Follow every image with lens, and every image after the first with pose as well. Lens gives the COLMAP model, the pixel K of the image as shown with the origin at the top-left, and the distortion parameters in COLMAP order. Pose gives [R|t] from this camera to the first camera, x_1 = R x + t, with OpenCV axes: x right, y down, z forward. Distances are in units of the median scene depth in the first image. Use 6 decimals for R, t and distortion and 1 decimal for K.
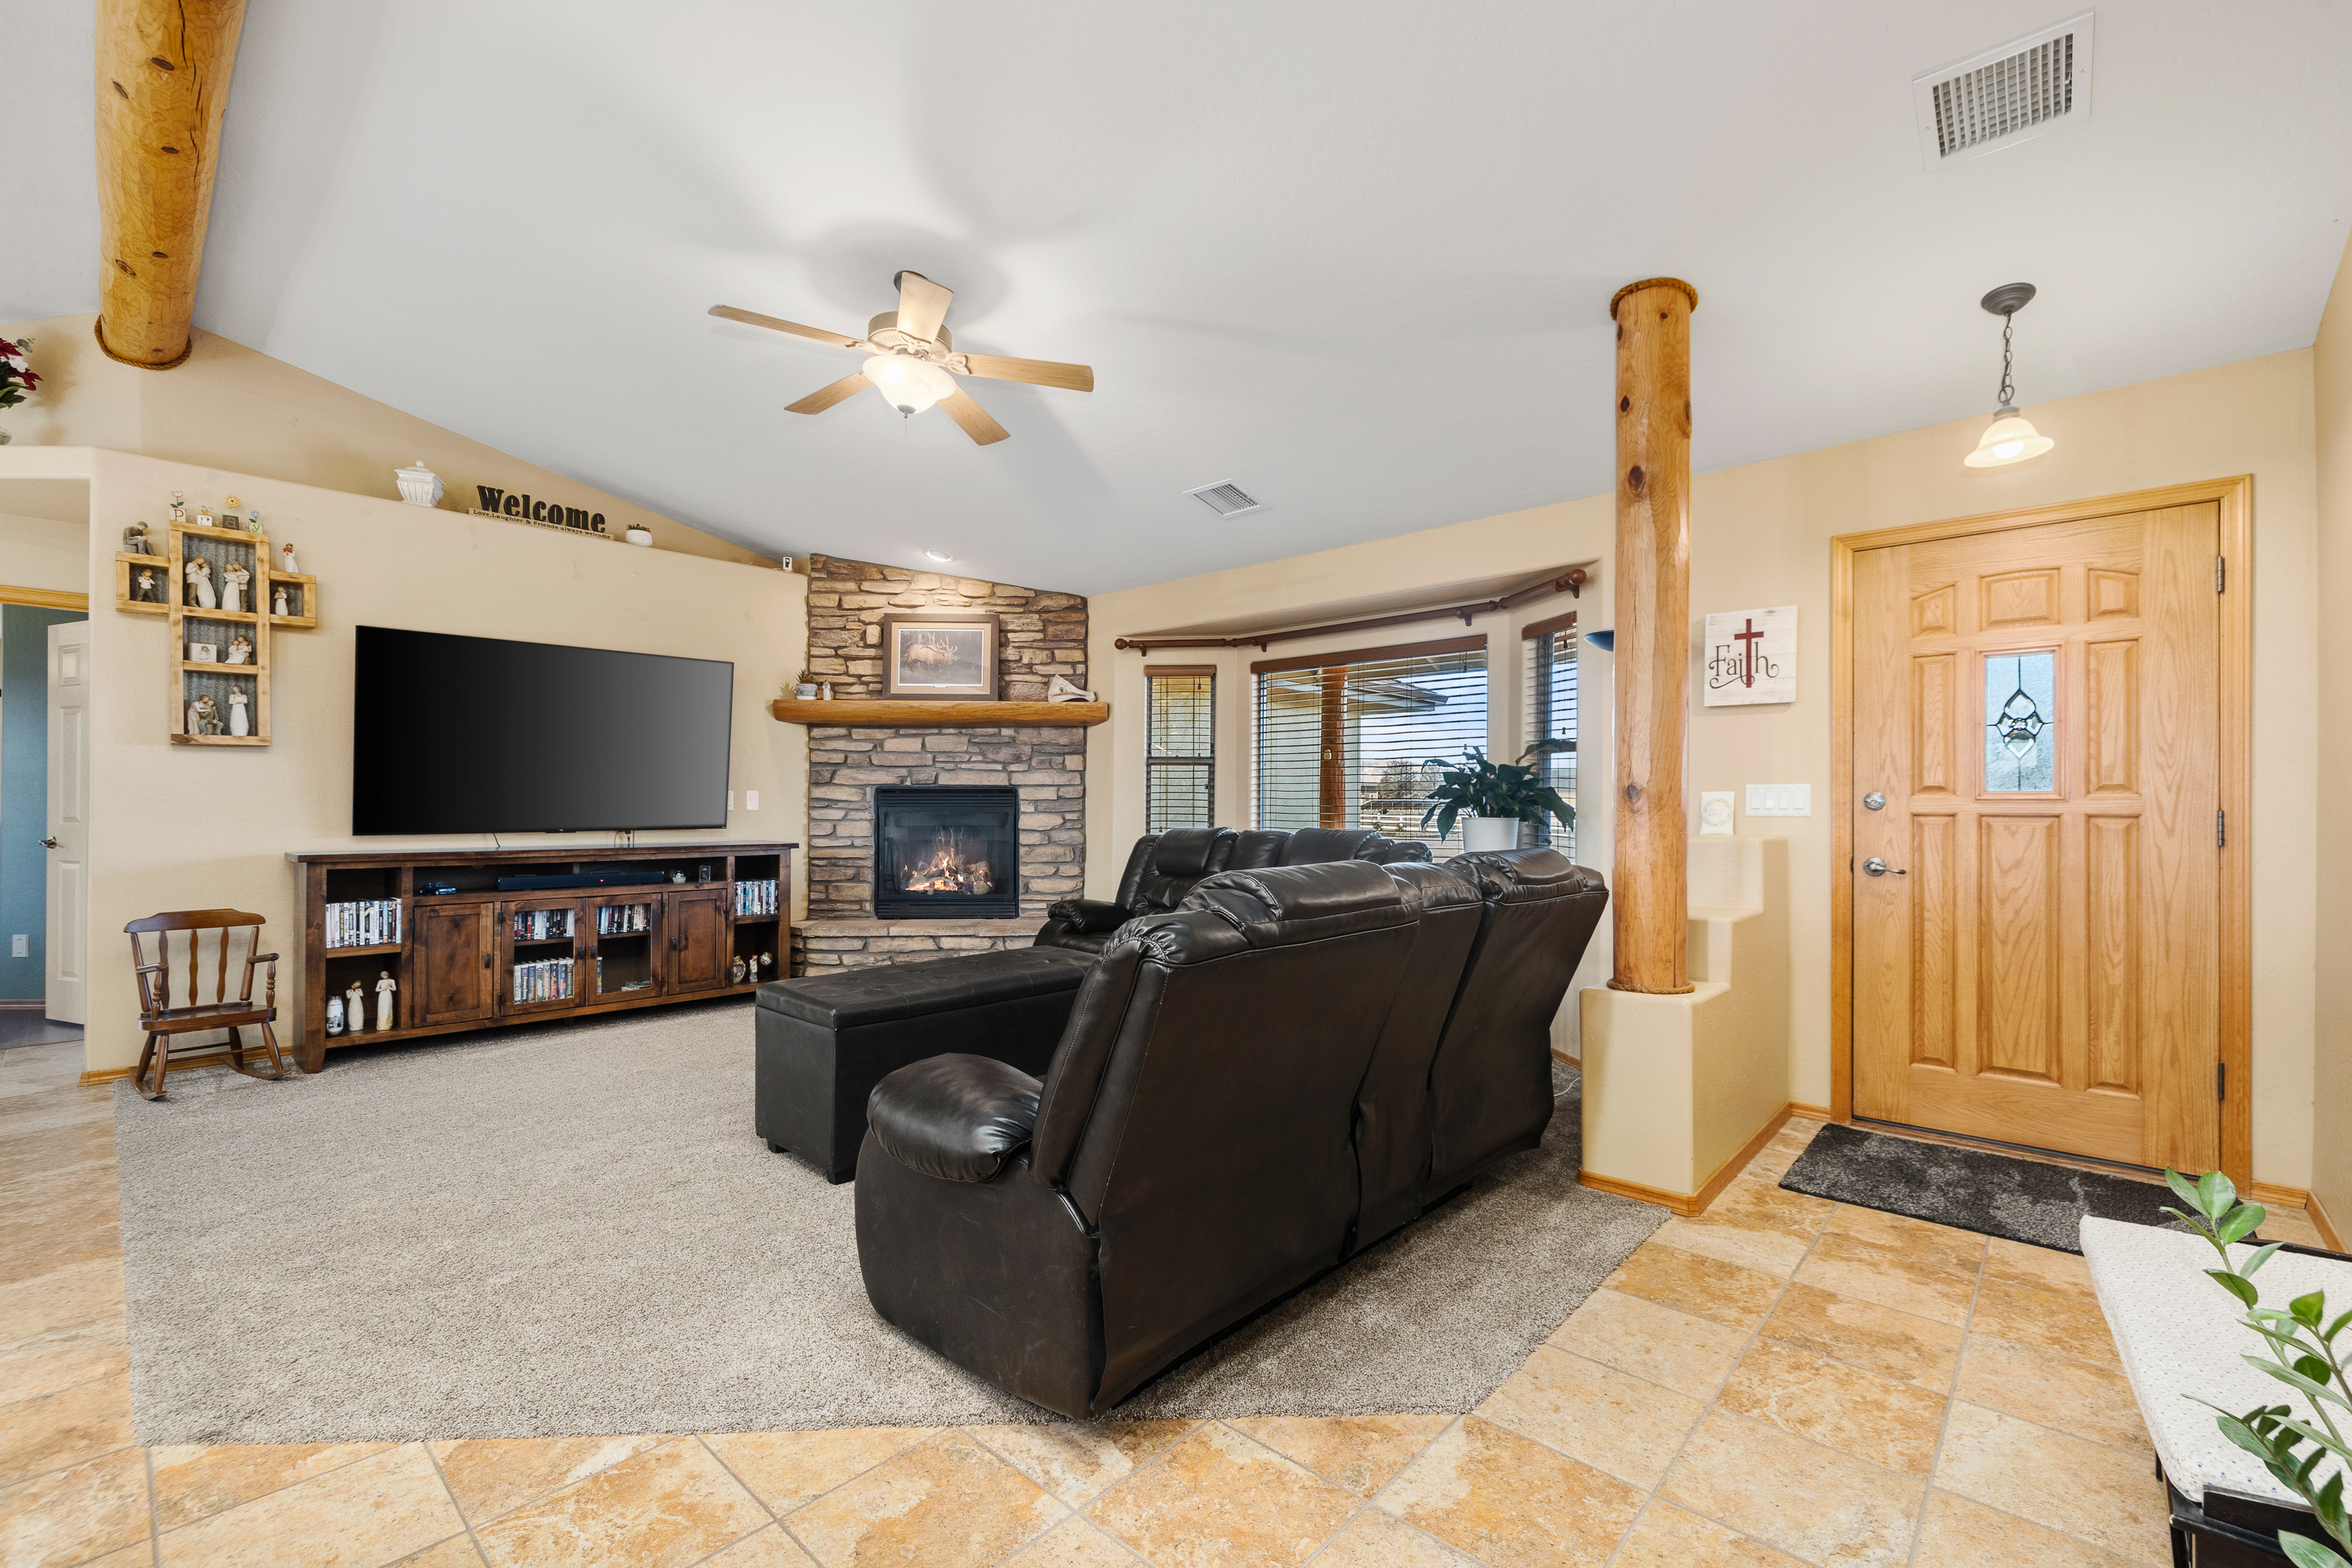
lens RADIAL K [[999.5, 0, 1184.3], [0, 999.5, 794.8], [0, 0, 1]] dist [-0.004191, -0.000607]
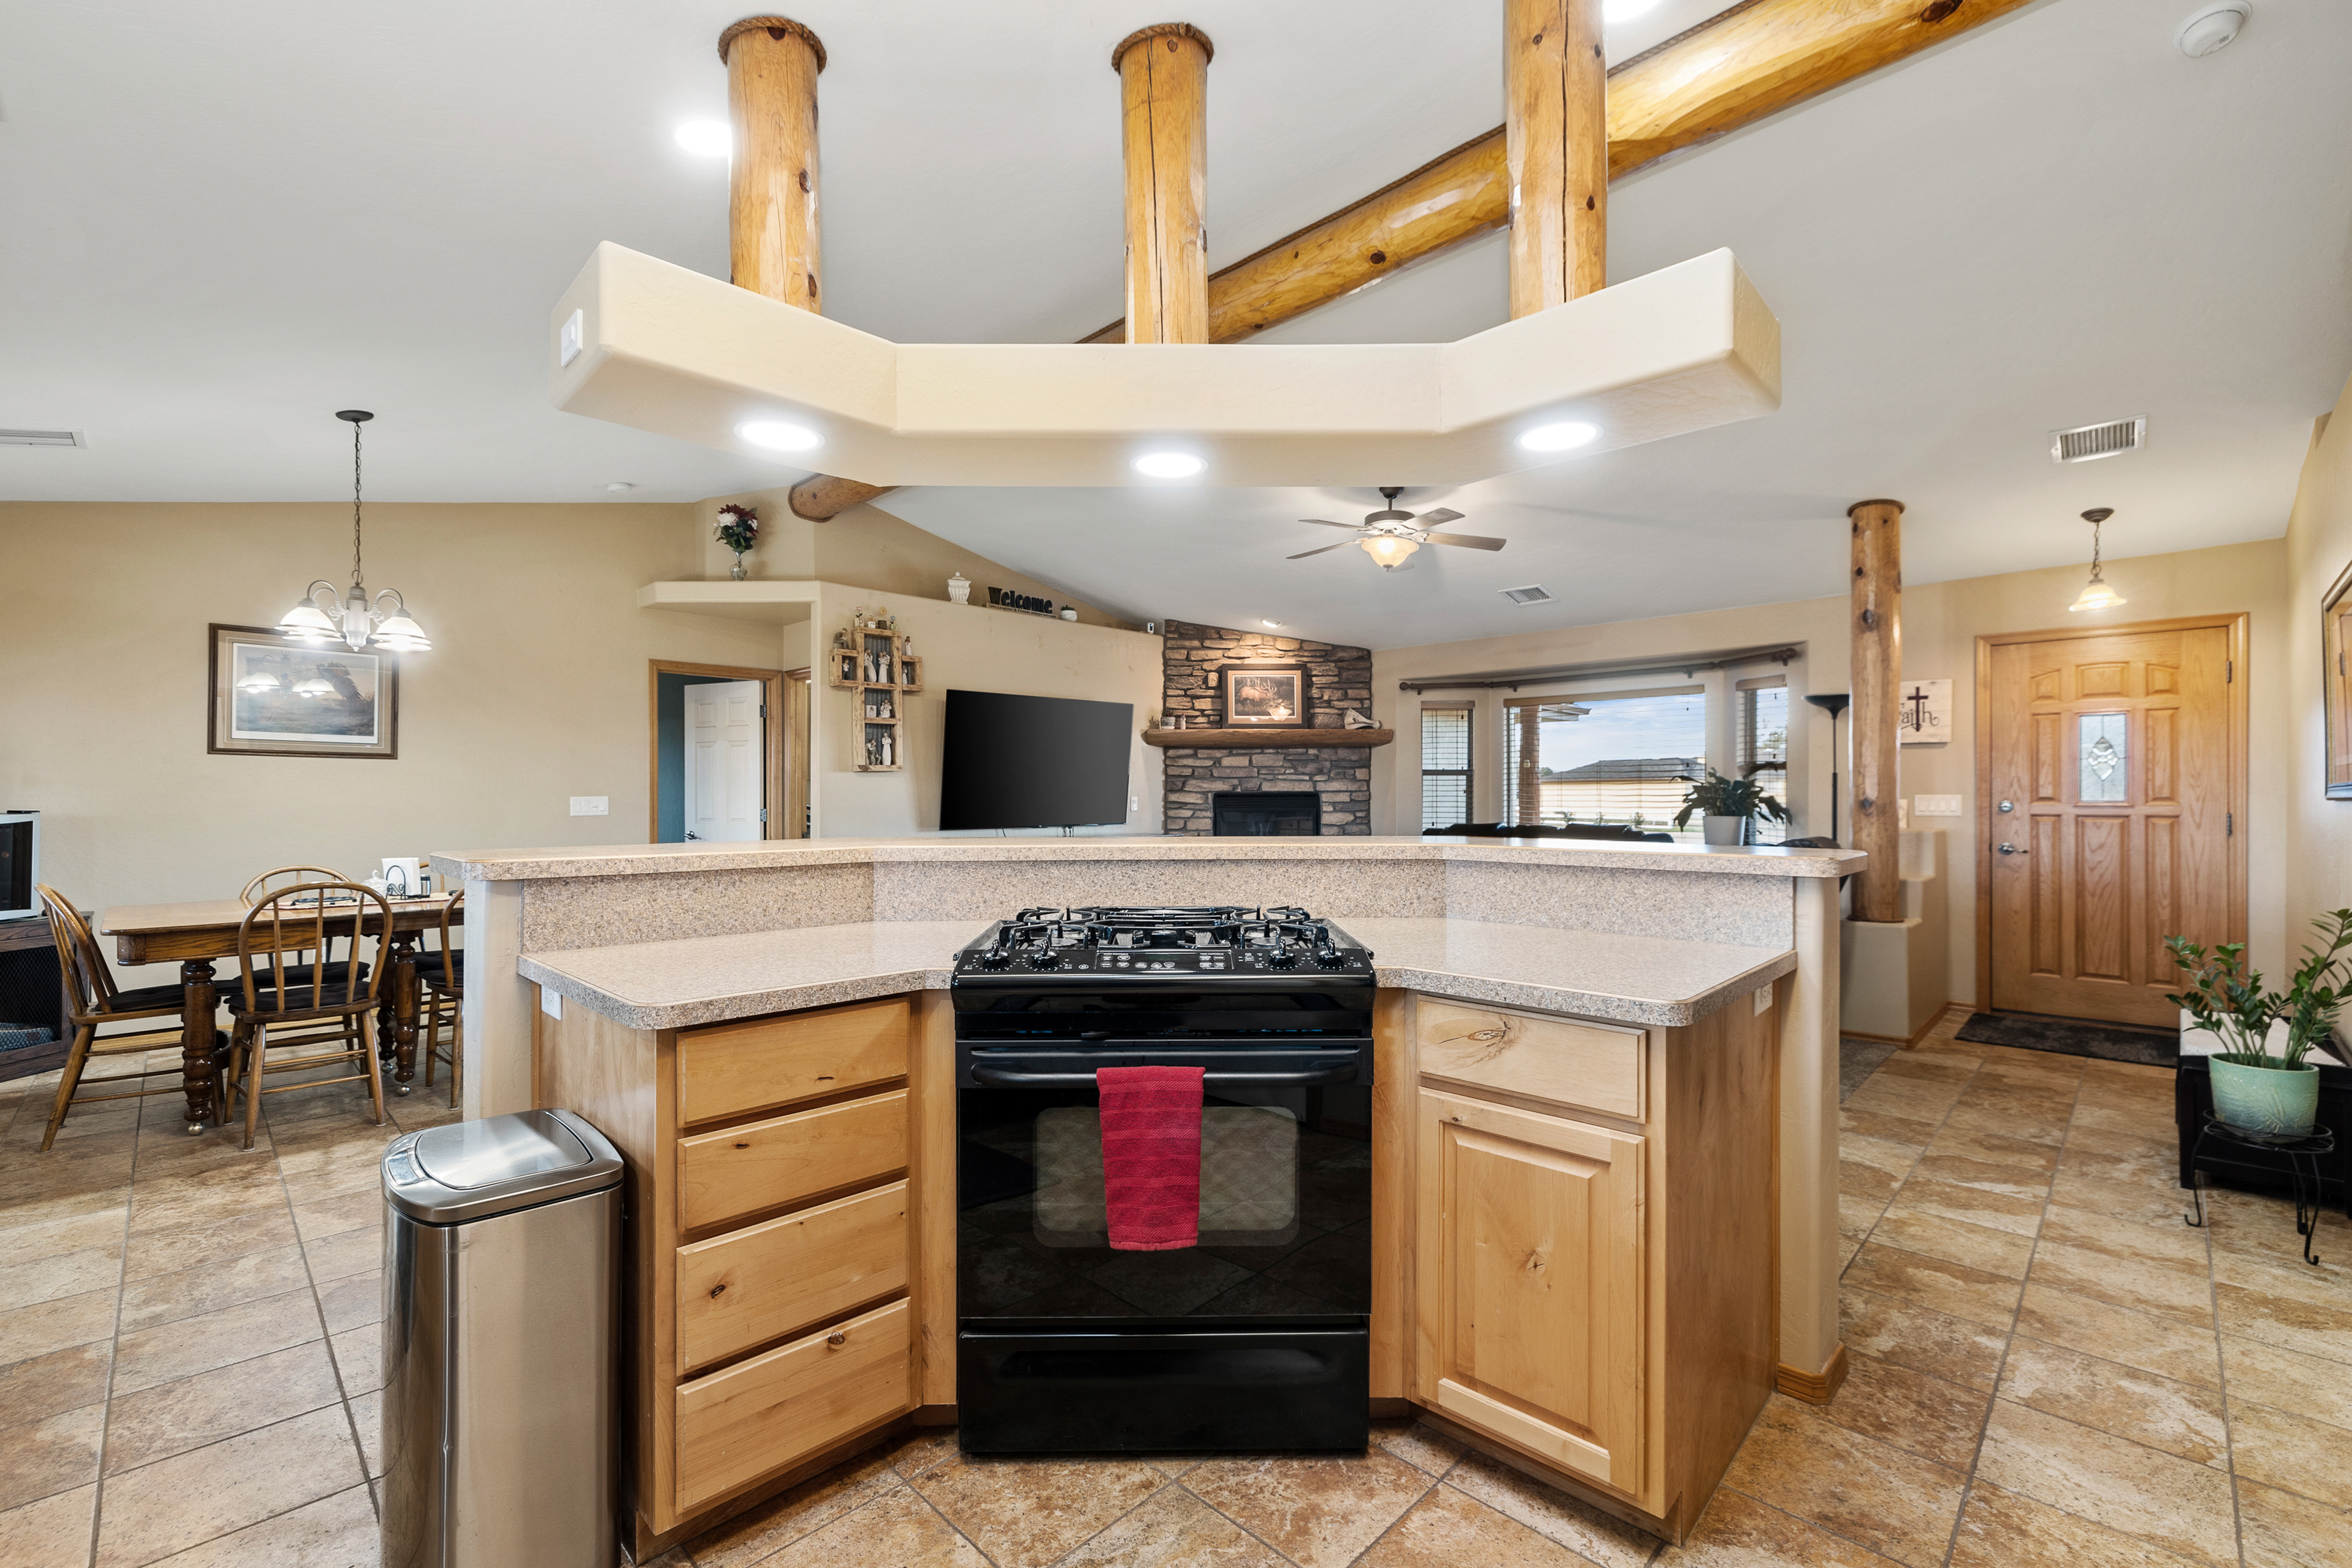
lens RADIAL K [[999.5, 0, 1175.7], [0, 999.5, 788.4], [0, 0, 1]] dist [-0.004191, -0.000607]
pose [[0.999106, -0.004042, -0.042086, -0.433603], [0.004152, 0.999988, 0.002513, -0.025078], [0.042076, -0.002685, 0.999111, -0.491989]]
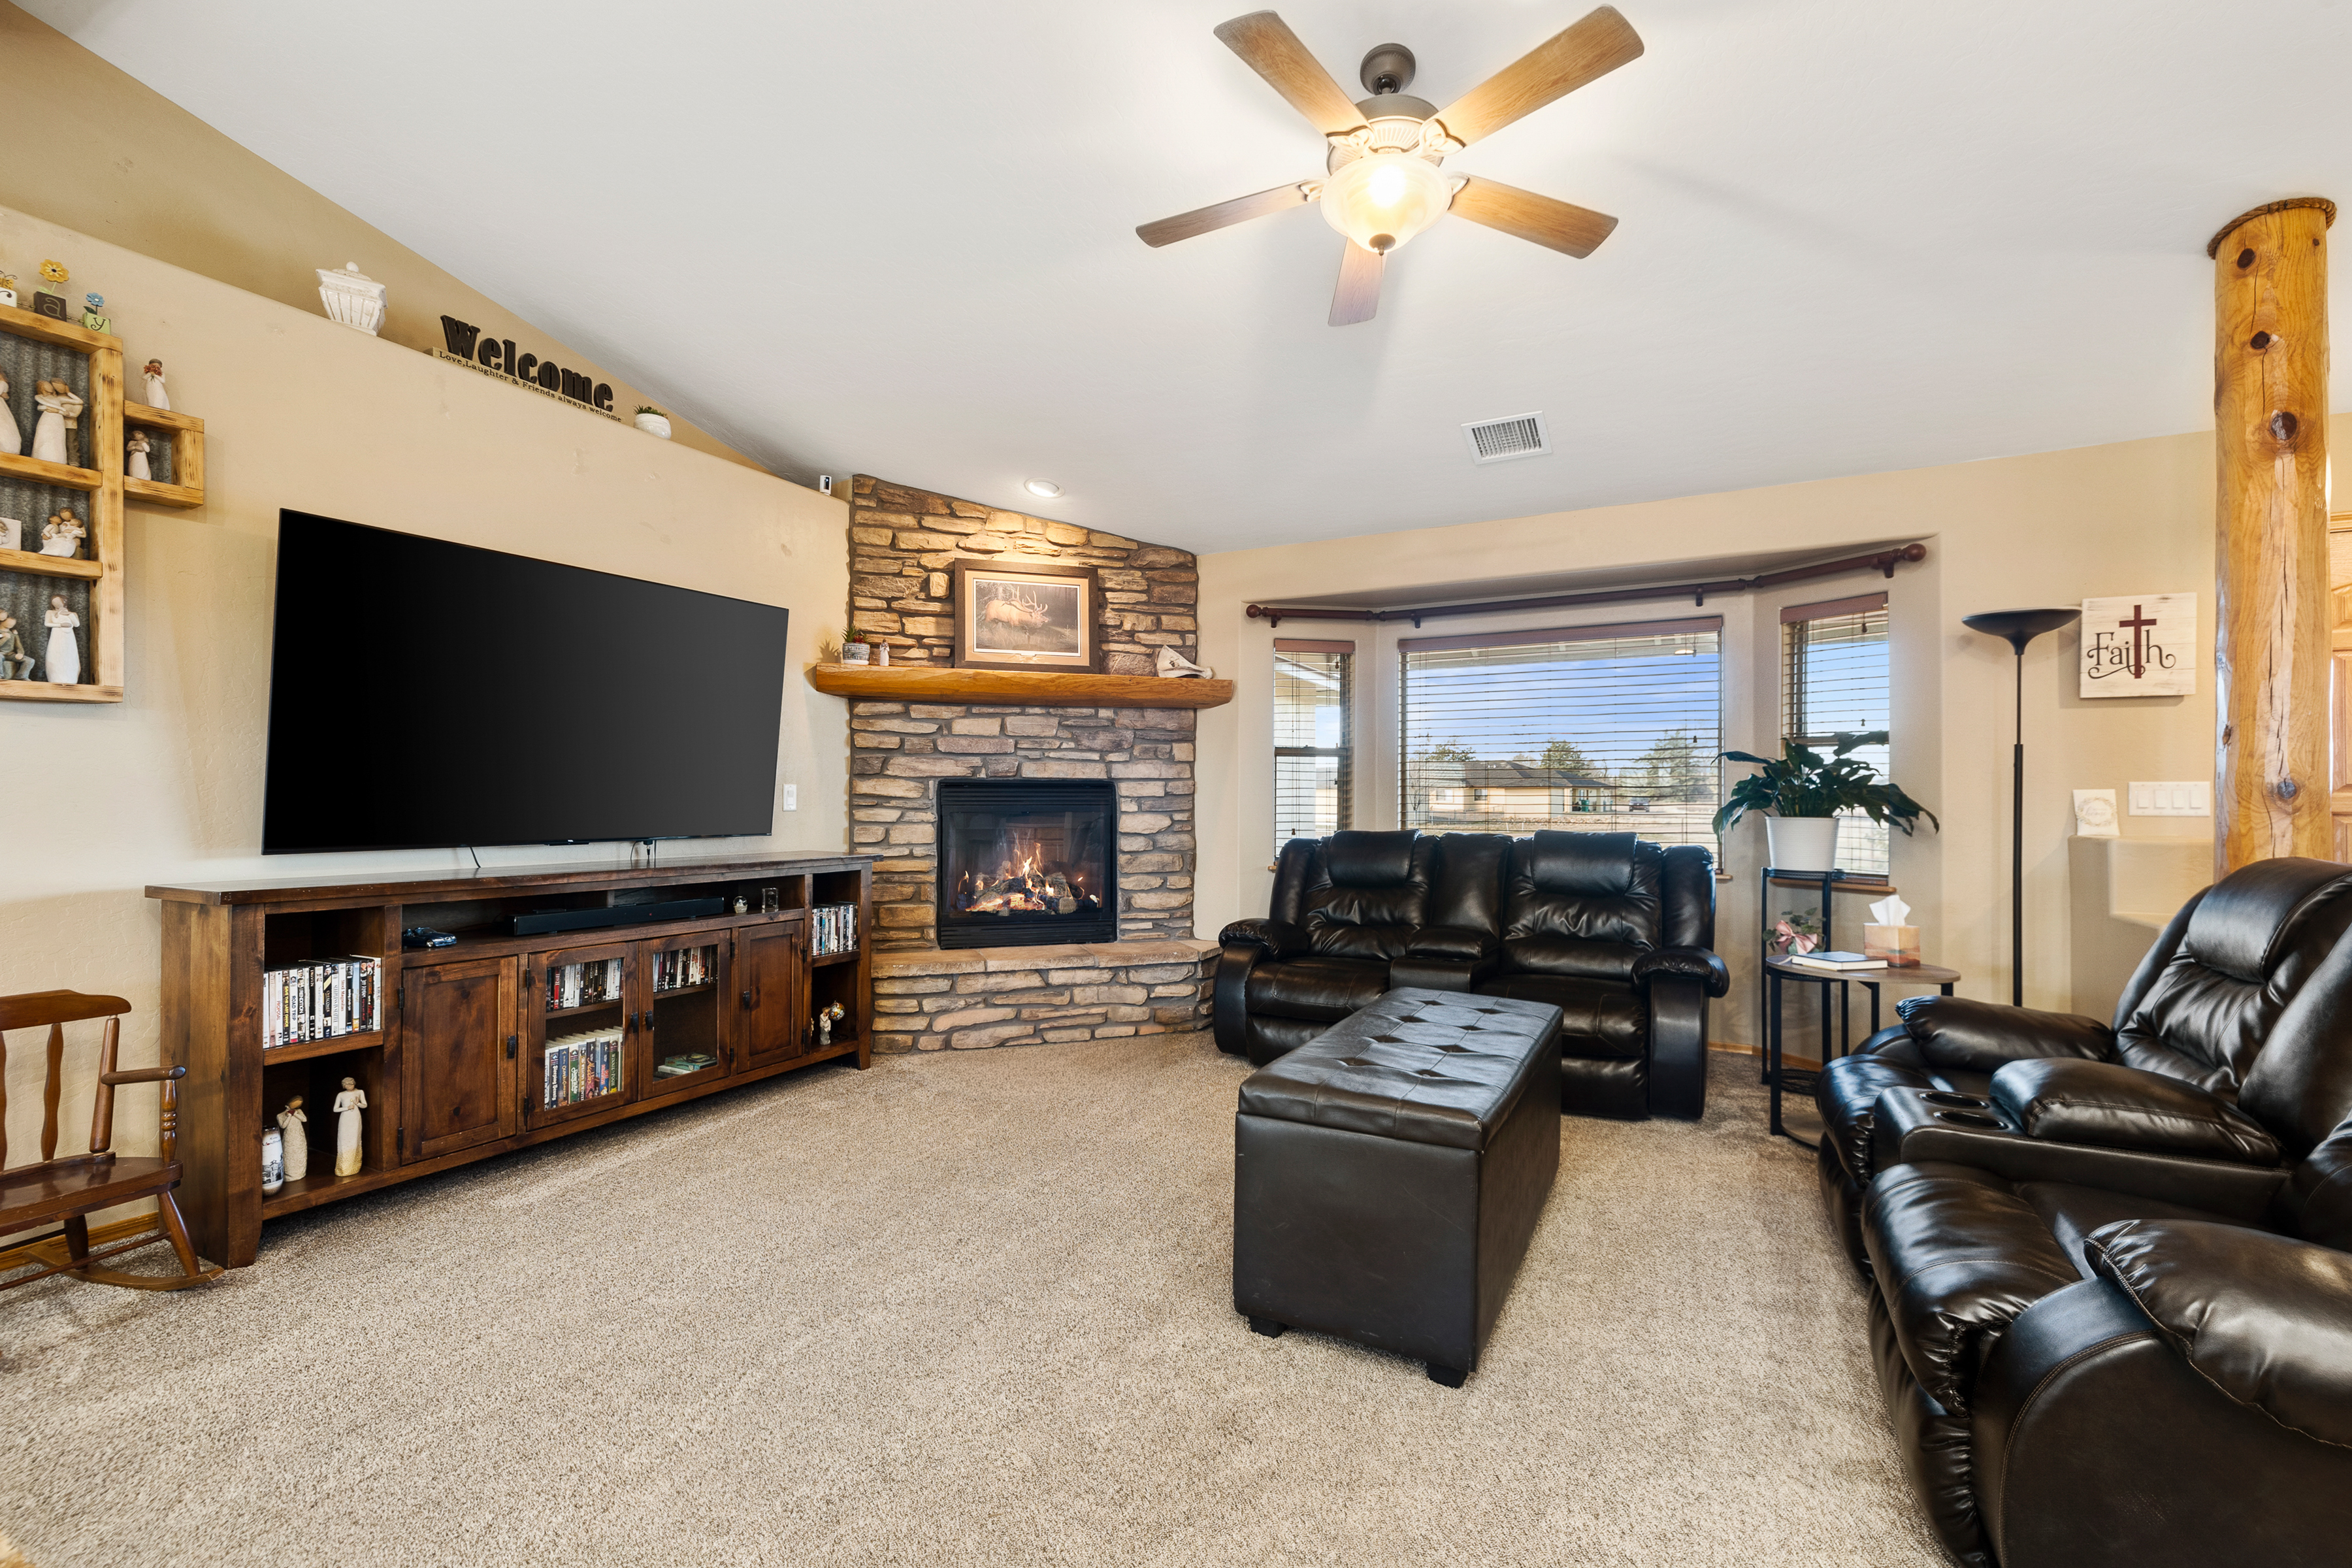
lens RADIAL K [[999.5, 0, 1182.4], [0, 999.5, 790.1], [0, 0, 1]] dist [-0.004191, -0.000607]
pose [[0.966642, 0.002748, 0.256118, -0.463690], [-0.002489, 0.999996, -0.001338, 0.000829], [-0.256120, 0.000656, 0.966645, 0.279560]]
